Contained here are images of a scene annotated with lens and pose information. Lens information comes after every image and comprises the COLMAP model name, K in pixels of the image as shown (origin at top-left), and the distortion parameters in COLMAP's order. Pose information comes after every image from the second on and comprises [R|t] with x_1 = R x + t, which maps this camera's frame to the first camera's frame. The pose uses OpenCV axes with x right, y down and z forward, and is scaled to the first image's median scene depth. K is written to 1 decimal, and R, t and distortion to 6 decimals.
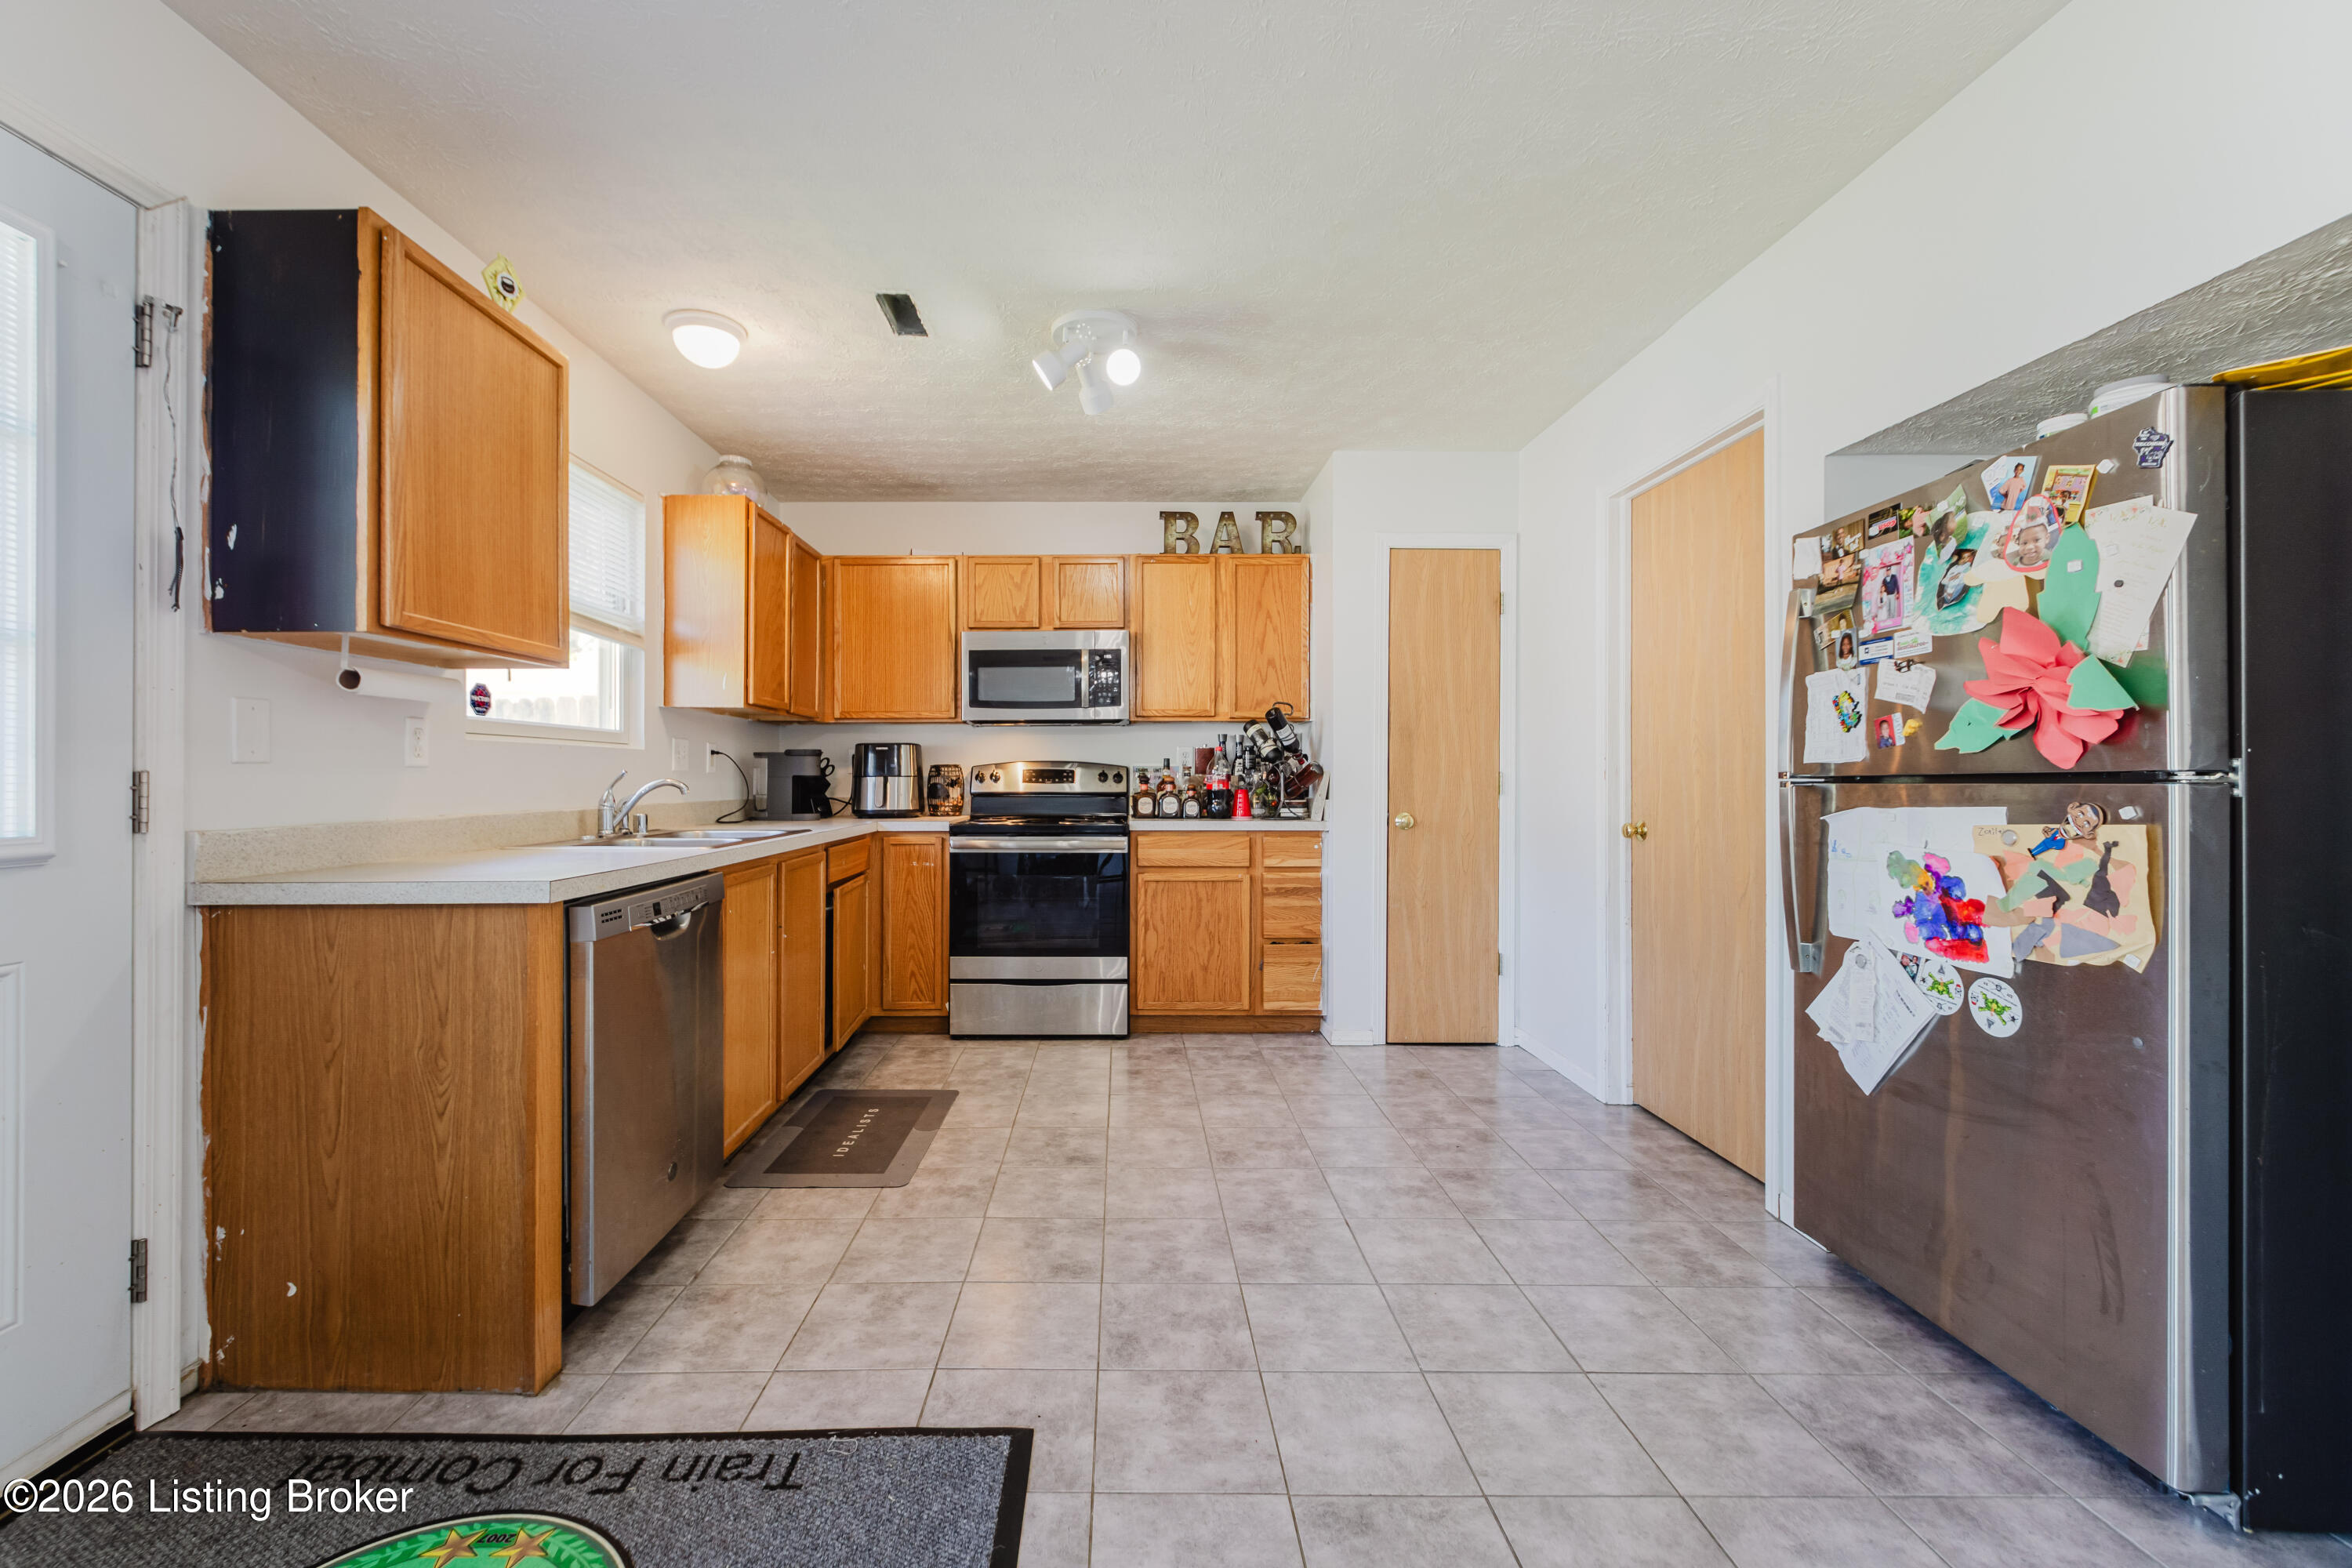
lens RADIAL K [[936.1, 0, 1141.4], [0, 936.1, 775.6], [0, 0, 1]] dist [0.000264, 0.000024]
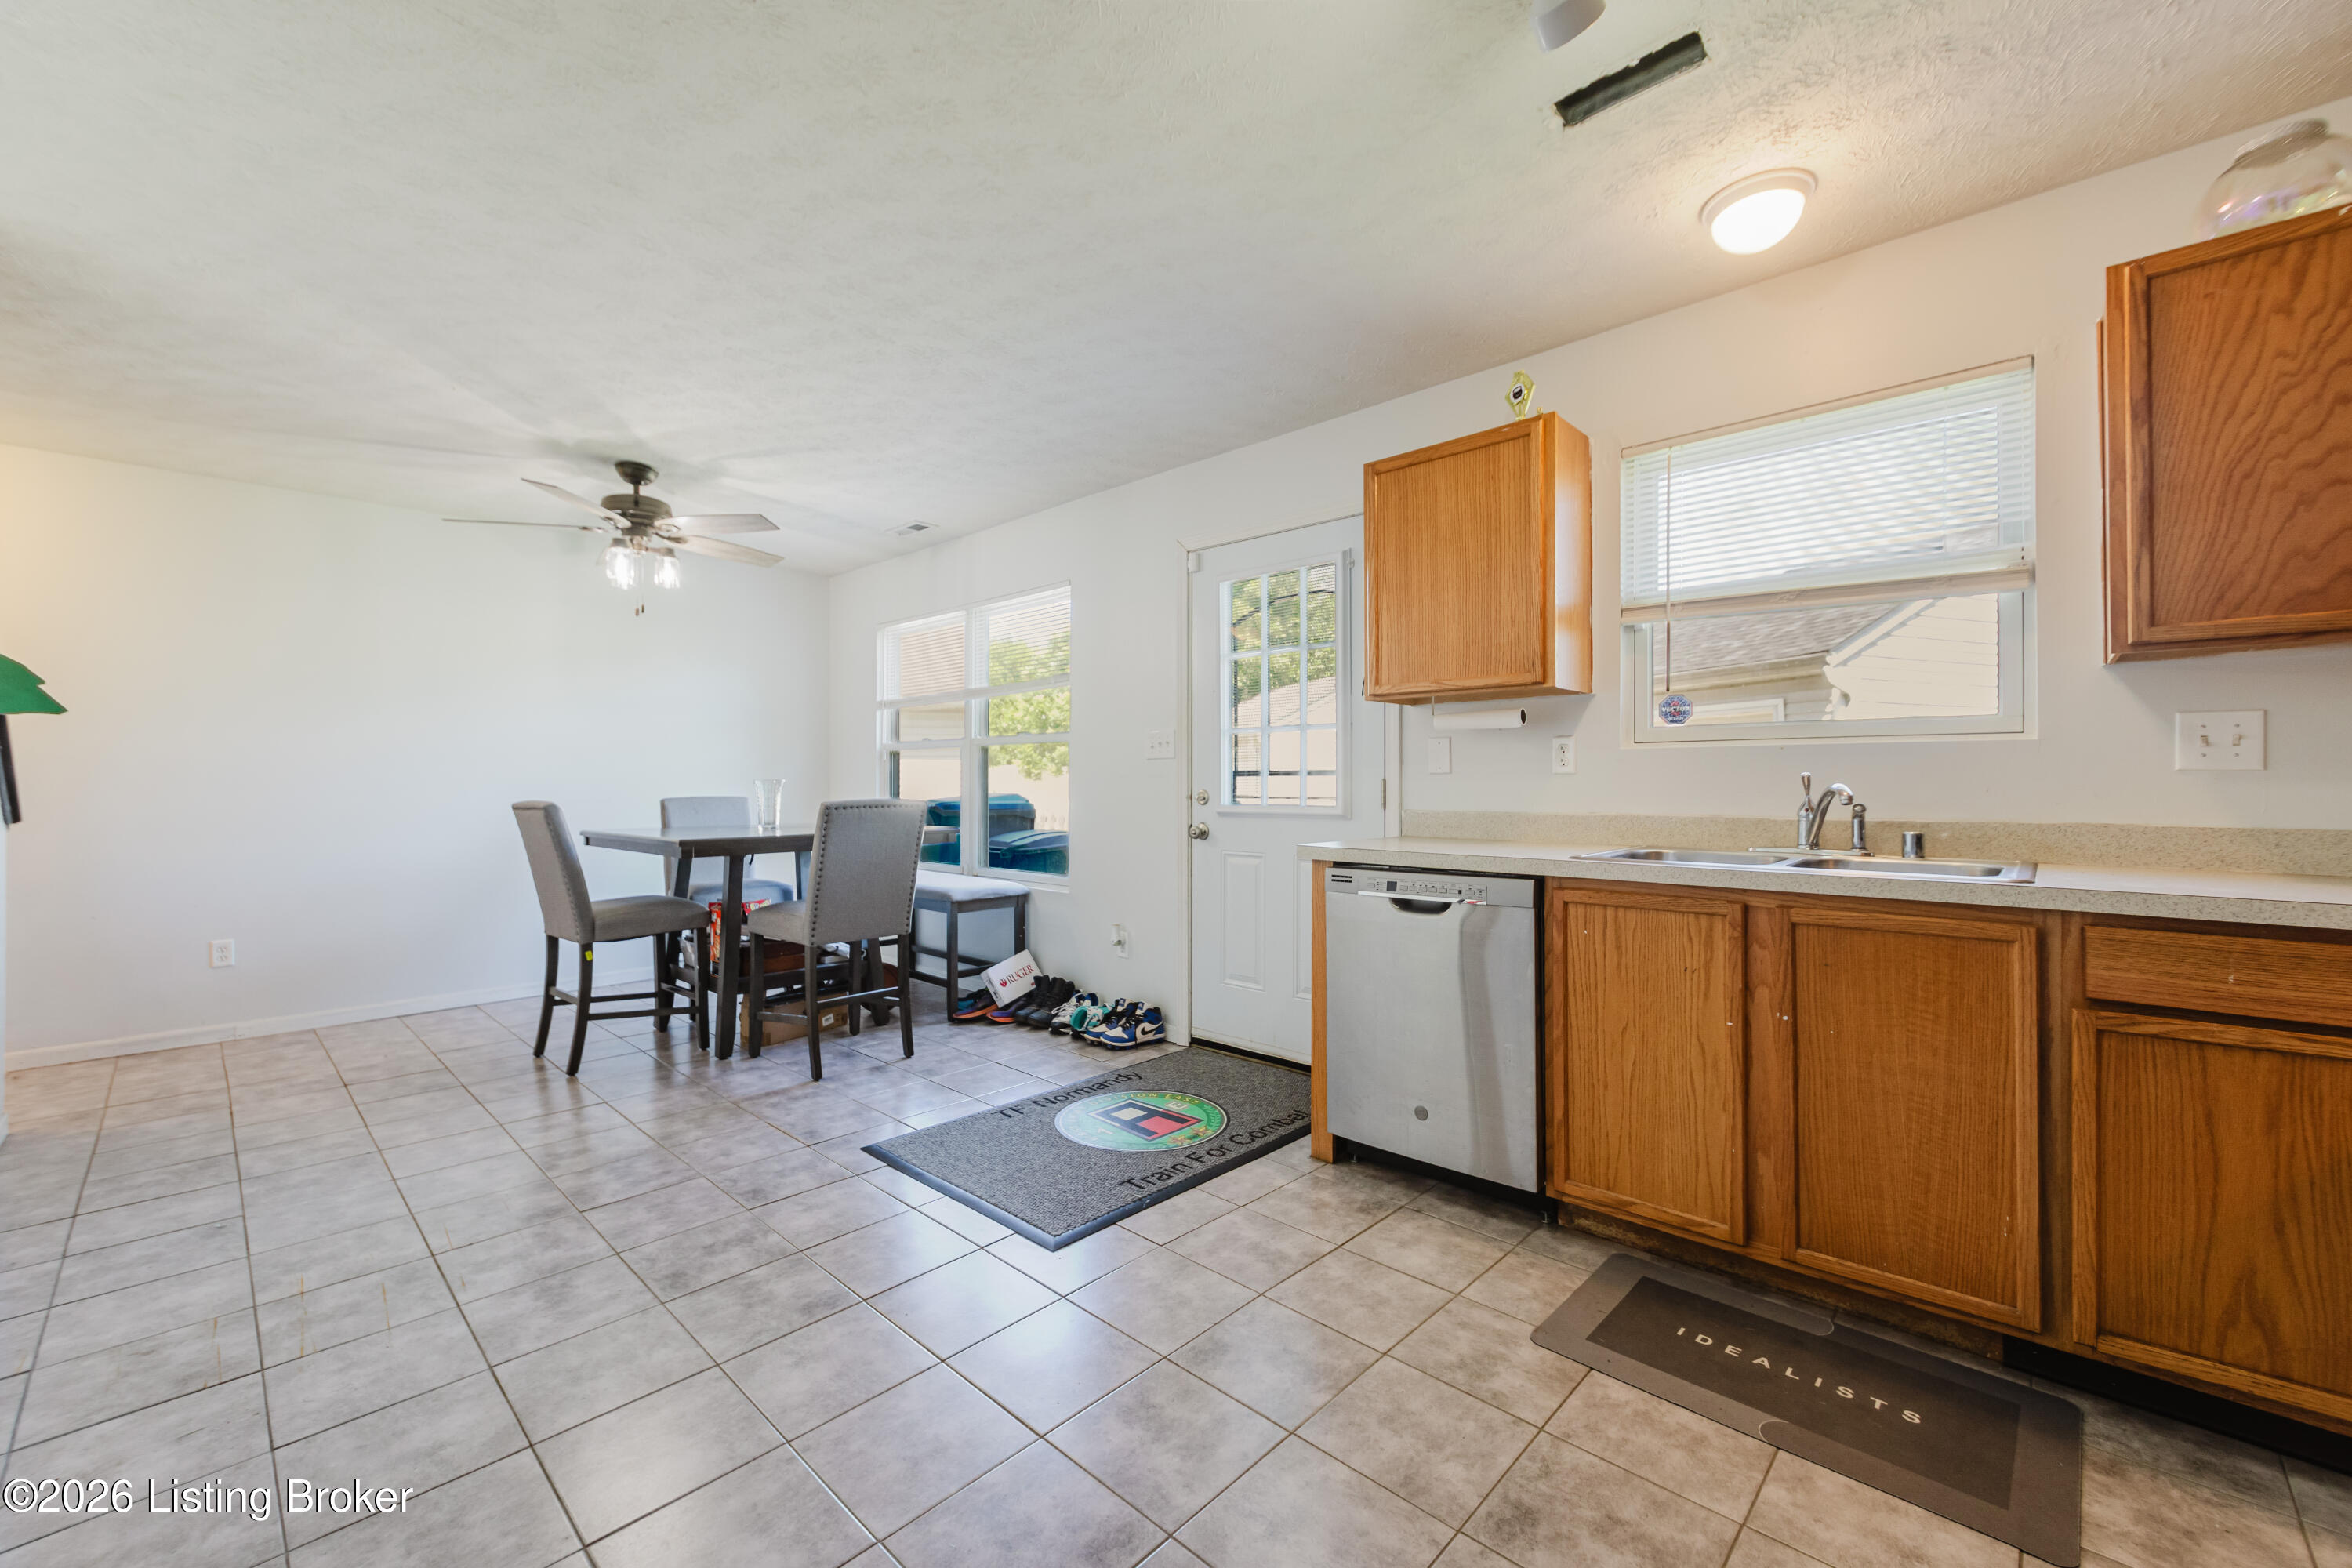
lens RADIAL K [[936.1, 0, 1141.4], [0, 936.1, 775.6], [0, 0, 1]] dist [0.000264, 0.000024]
pose [[-0.719092, 0.000109, -0.694915, 0.485334], [0.004731, 0.999978, -0.004739, -0.003202], [0.694899, -0.006695, -0.719077, 1.340253]]
